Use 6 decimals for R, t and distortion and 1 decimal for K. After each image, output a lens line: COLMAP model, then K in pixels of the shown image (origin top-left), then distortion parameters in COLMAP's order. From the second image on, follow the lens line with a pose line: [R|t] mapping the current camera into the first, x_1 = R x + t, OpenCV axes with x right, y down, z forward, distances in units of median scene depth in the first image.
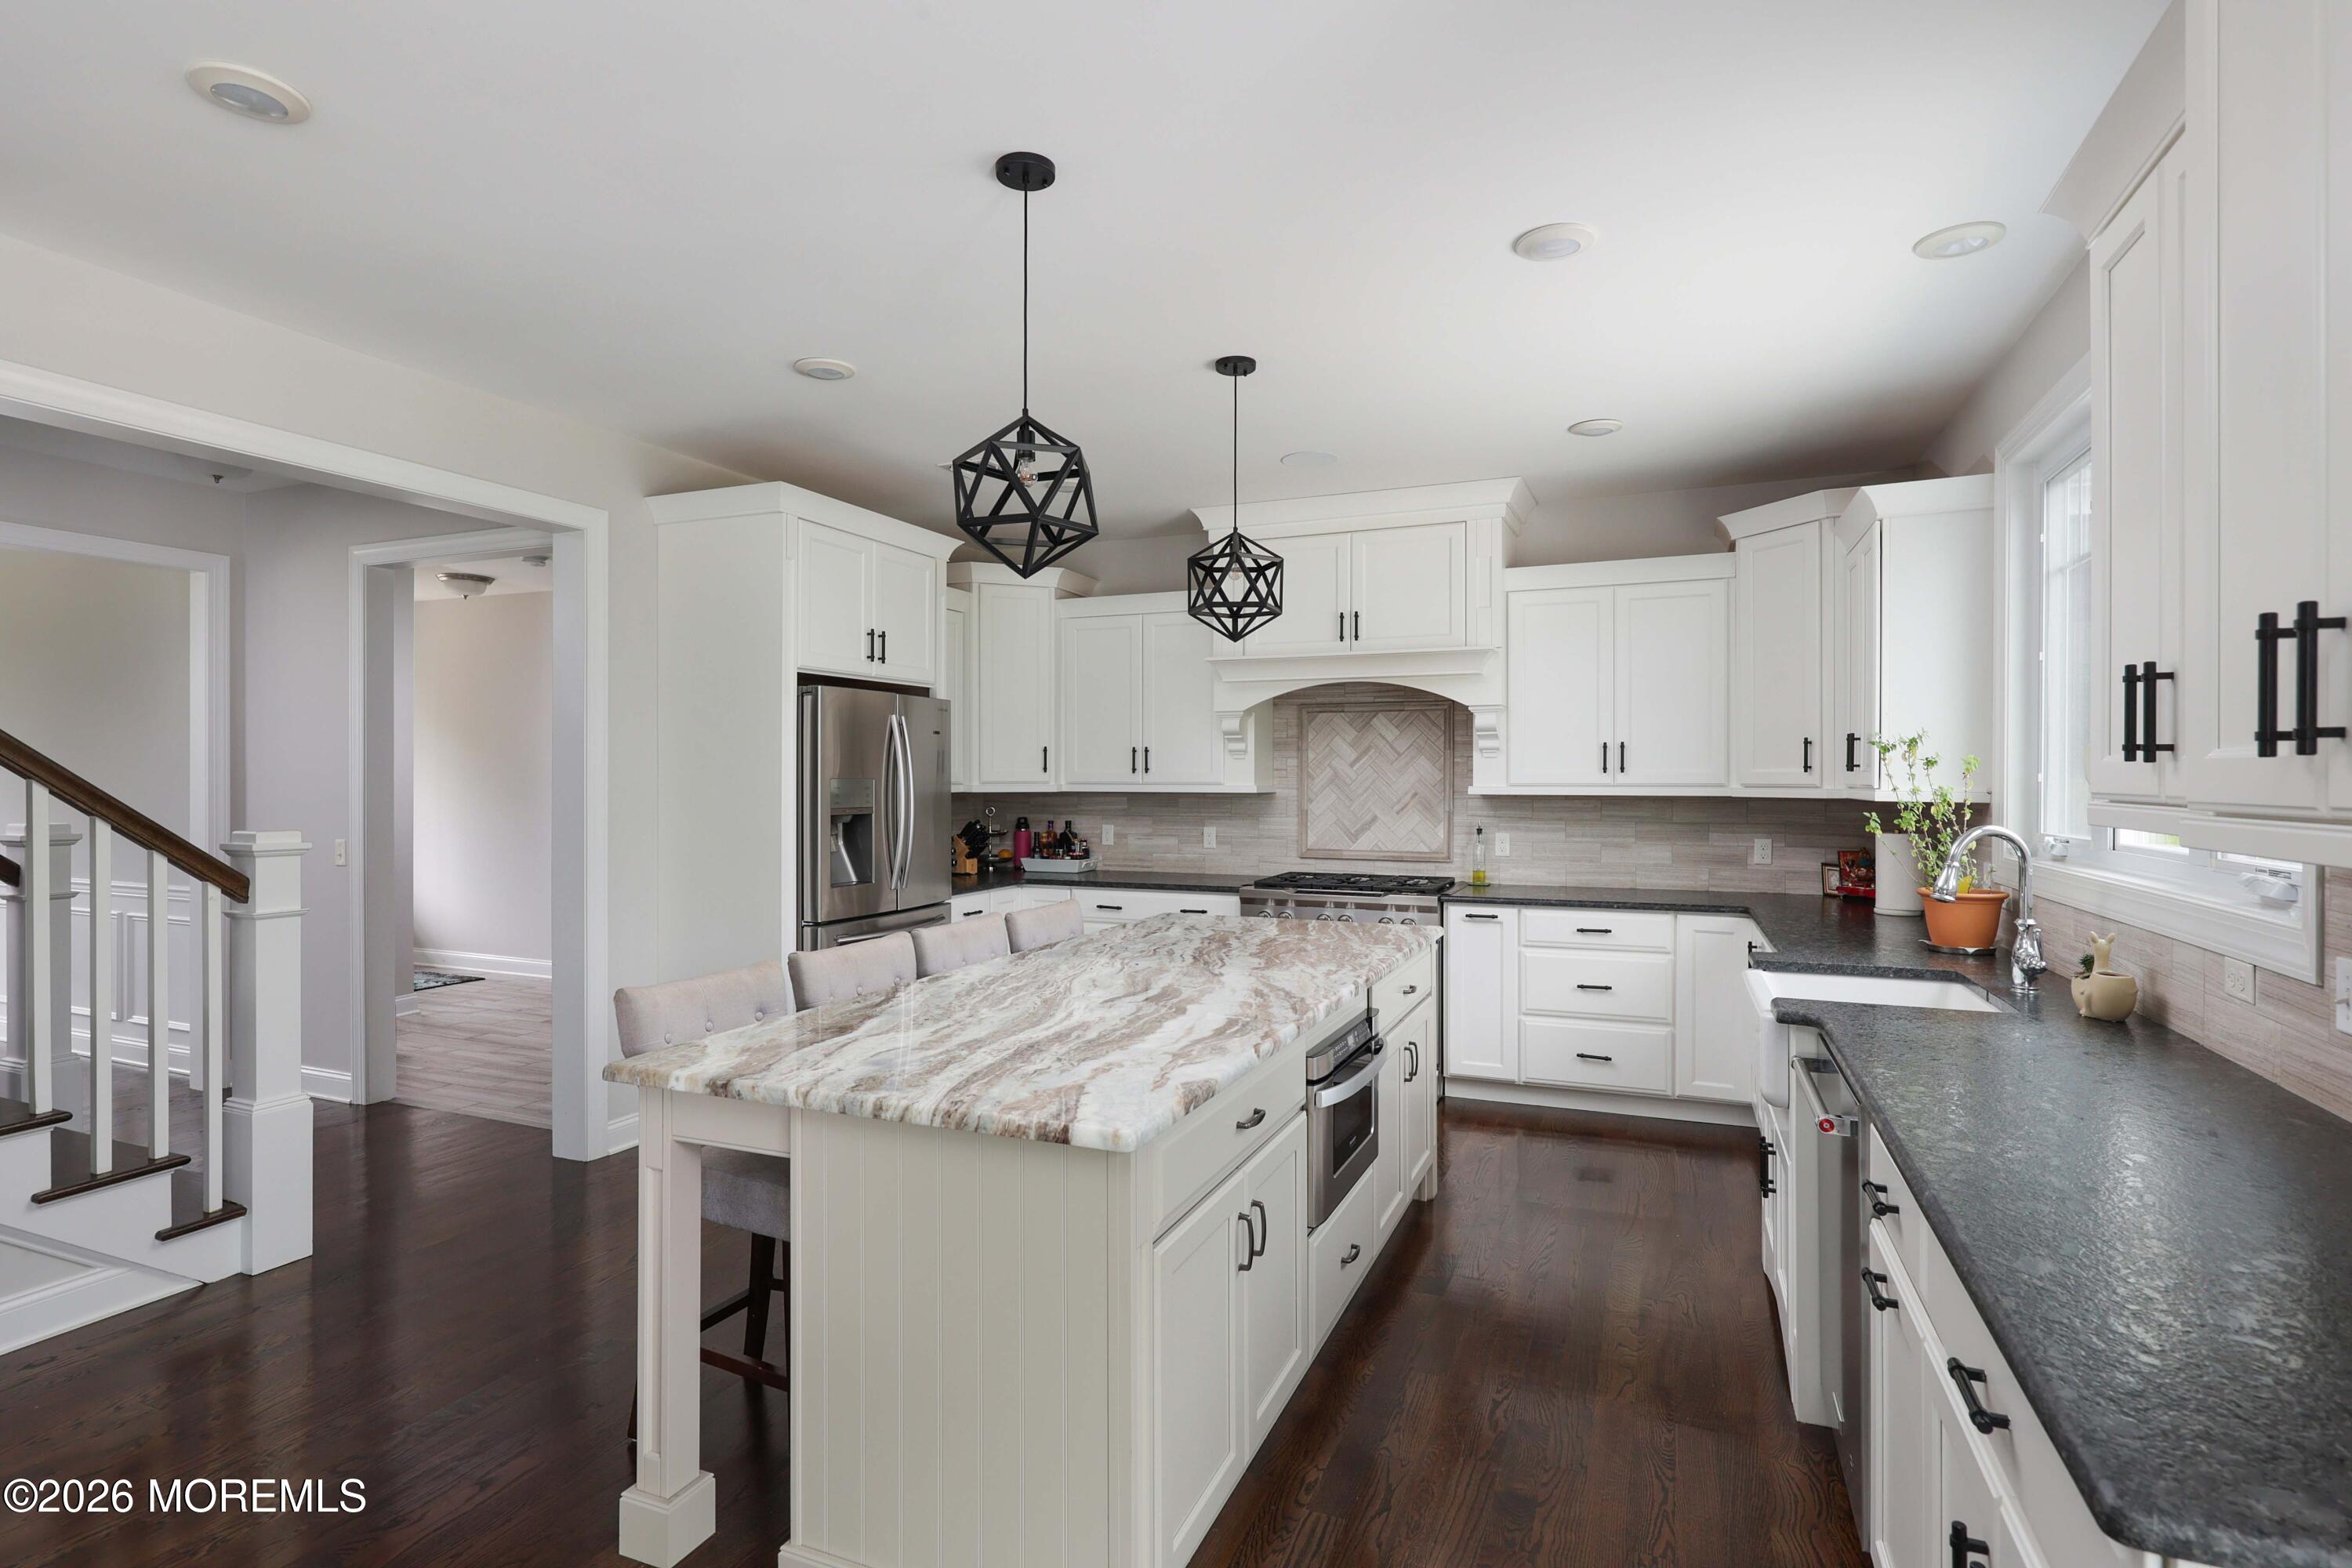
lens RADIAL K [[1161.7, 0, 1178.4], [0, 1161.7, 774.3], [0, 0, 1]] dist [0.008793, -0.000858]
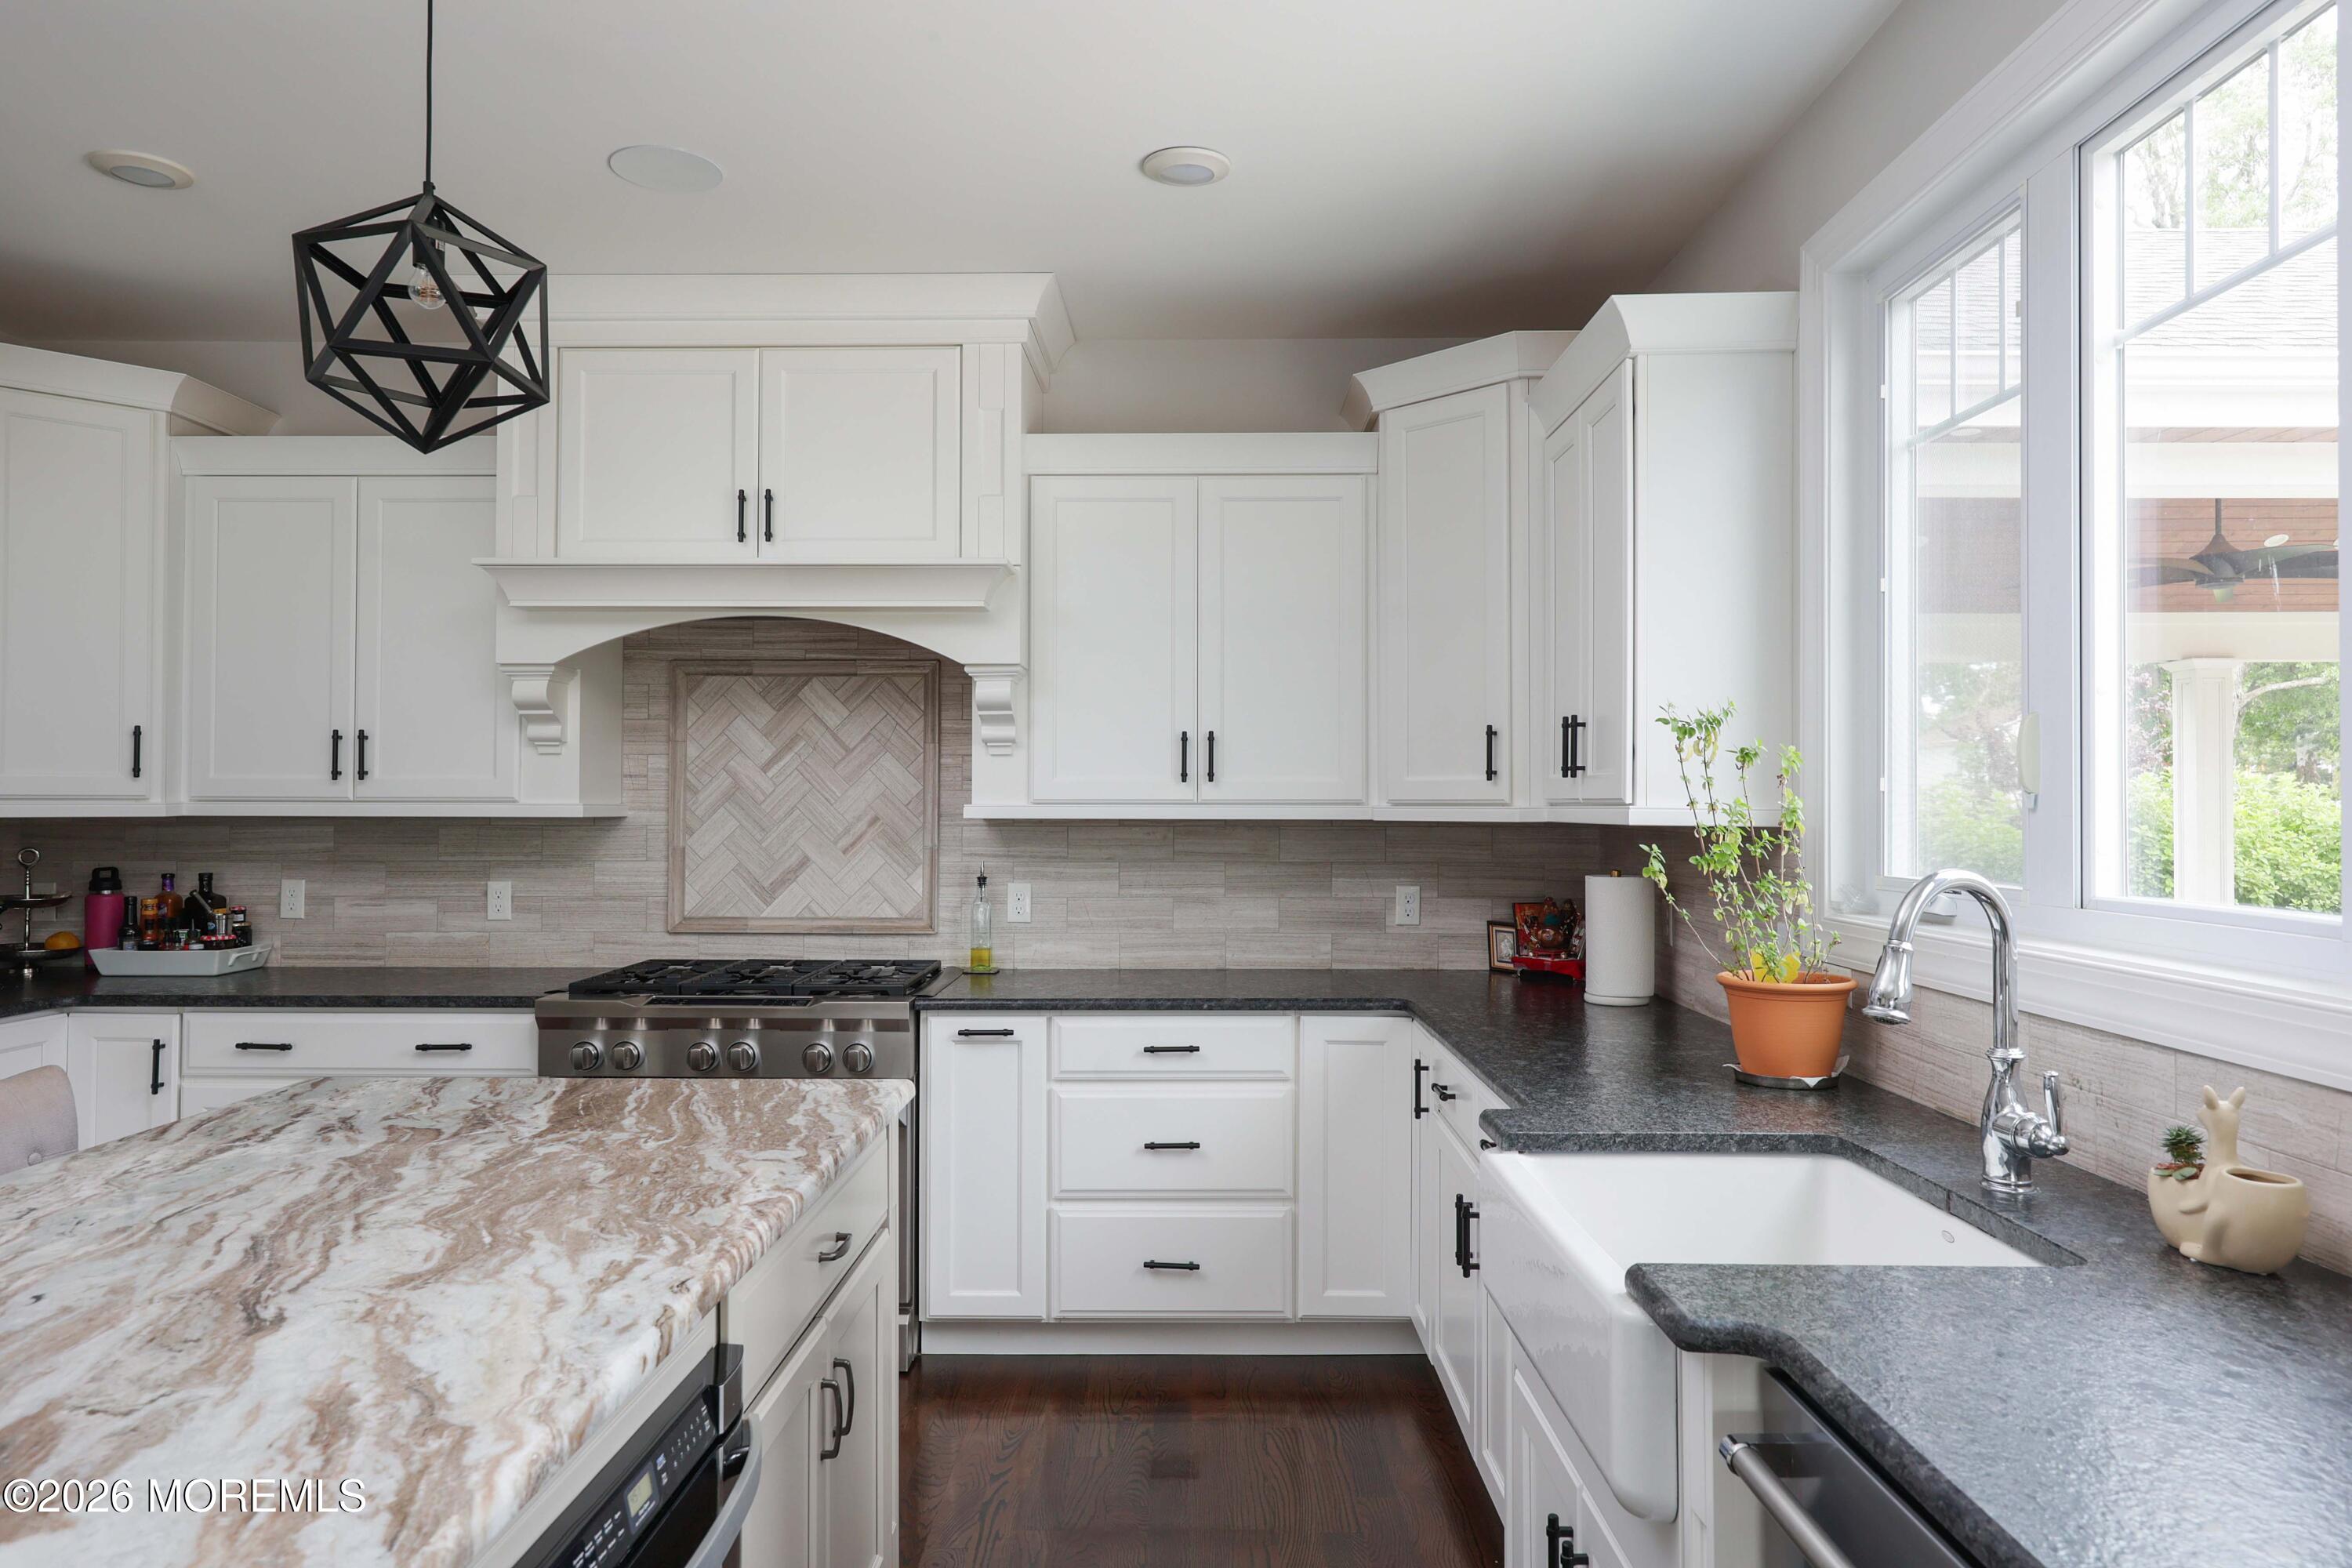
lens RADIAL K [[1522.9, 0, 1158.8], [0, 1522.9, 778.0], [0, 0, 1]] dist [0.004463, 0.004166]
pose [[0.931634, 0.006752, 0.363336, 0.070906], [-0.001868, 0.999903, -0.013792, 0.008155], [-0.363394, 0.012171, 0.931556, 0.285319]]
